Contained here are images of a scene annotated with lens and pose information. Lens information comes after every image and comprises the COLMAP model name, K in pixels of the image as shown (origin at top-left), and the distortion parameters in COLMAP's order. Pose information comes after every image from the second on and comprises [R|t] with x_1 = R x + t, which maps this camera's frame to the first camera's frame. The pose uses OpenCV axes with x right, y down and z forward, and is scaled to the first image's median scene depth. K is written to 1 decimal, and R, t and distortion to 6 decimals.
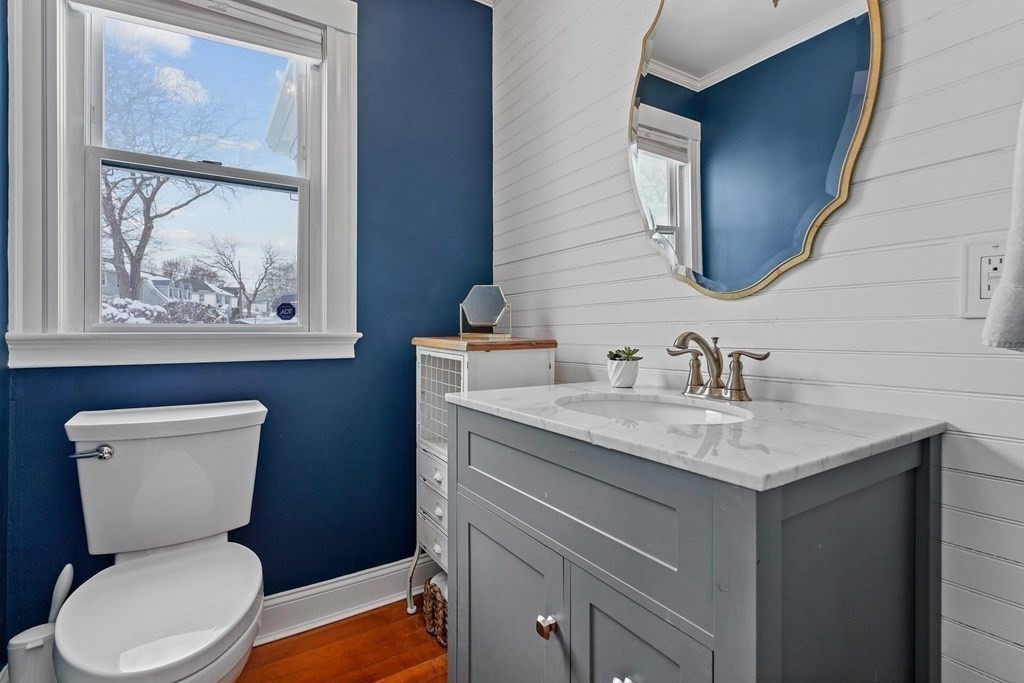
lens RADIAL K [[480.1, 0, 511.8], [0, 480.1, 332.7], [0, 0, 1]] dist [-0.004517, -0.000172]
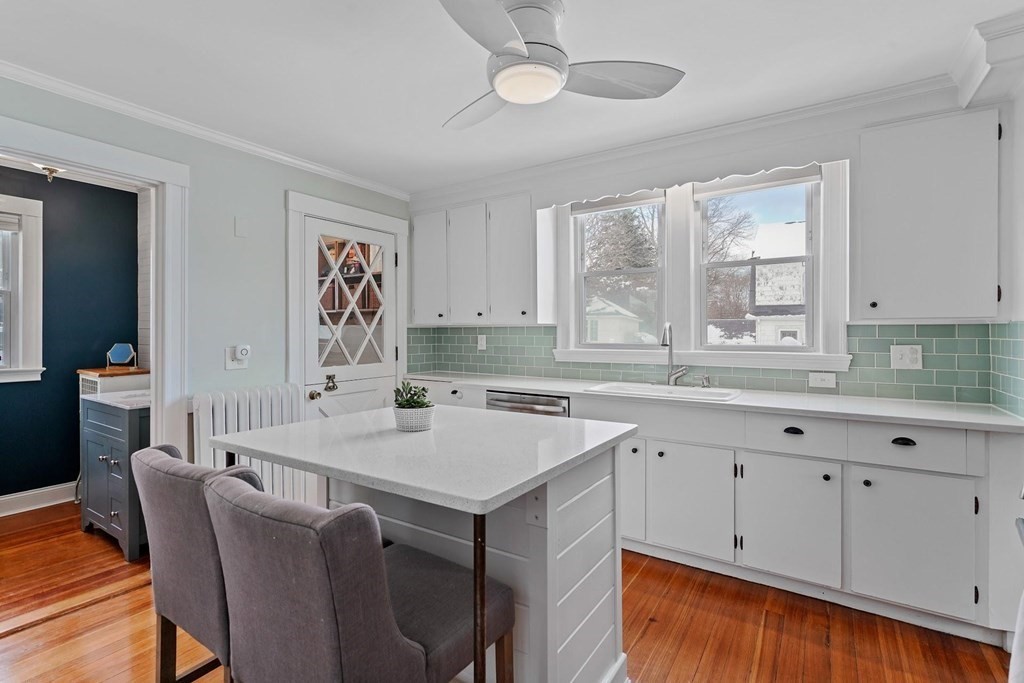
lens RADIAL K [[480.1, 0, 510.2], [0, 480.1, 336.9], [0, 0, 1]] dist [-0.004517, -0.000172]
pose [[0.912181, 0.000524, 0.409787, 0.650545], [-0.001228, 0.999998, 0.001456, -0.136871], [-0.409785, -0.001832, 0.912180, -1.640864]]
